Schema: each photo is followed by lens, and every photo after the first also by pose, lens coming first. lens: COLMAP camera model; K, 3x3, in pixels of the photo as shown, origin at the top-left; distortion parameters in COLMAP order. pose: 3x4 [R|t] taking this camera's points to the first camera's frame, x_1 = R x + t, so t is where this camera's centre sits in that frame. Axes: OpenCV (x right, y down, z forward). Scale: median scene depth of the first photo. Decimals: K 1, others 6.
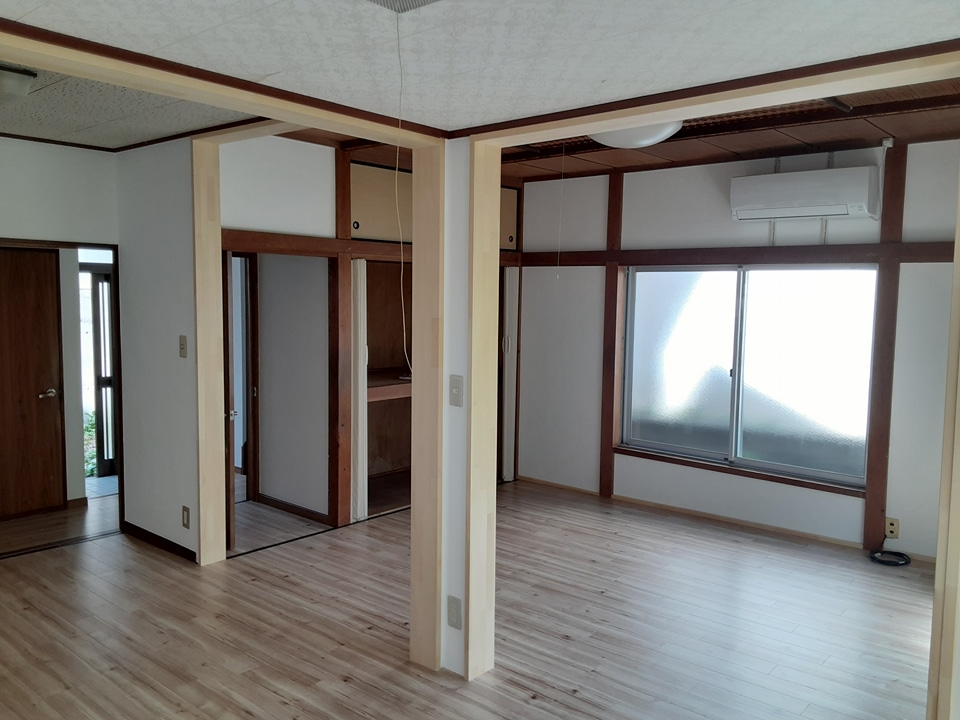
lens RADIAL K [[775.4, 0, 478.2], [0, 775.4, 361.6], [0, 0, 1]] dist [0.094762, -0.121376]
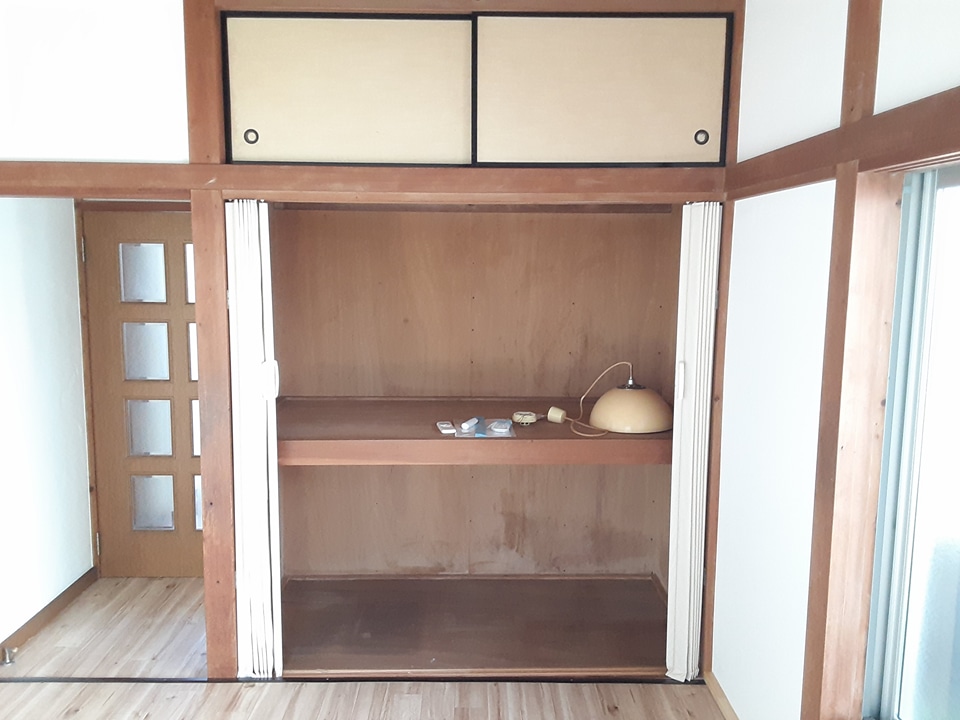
lens RADIAL K [[775.4, 0, 482.6], [0, 775.4, 357.1], [0, 0, 1]] dist [0.094762, -0.121376]
pose [[0.671992, 0.088177, -0.735290, 0.344857], [-0.063132, 0.996093, 0.061756, -0.066884], [0.737862, 0.004921, 0.674933, 0.738092]]
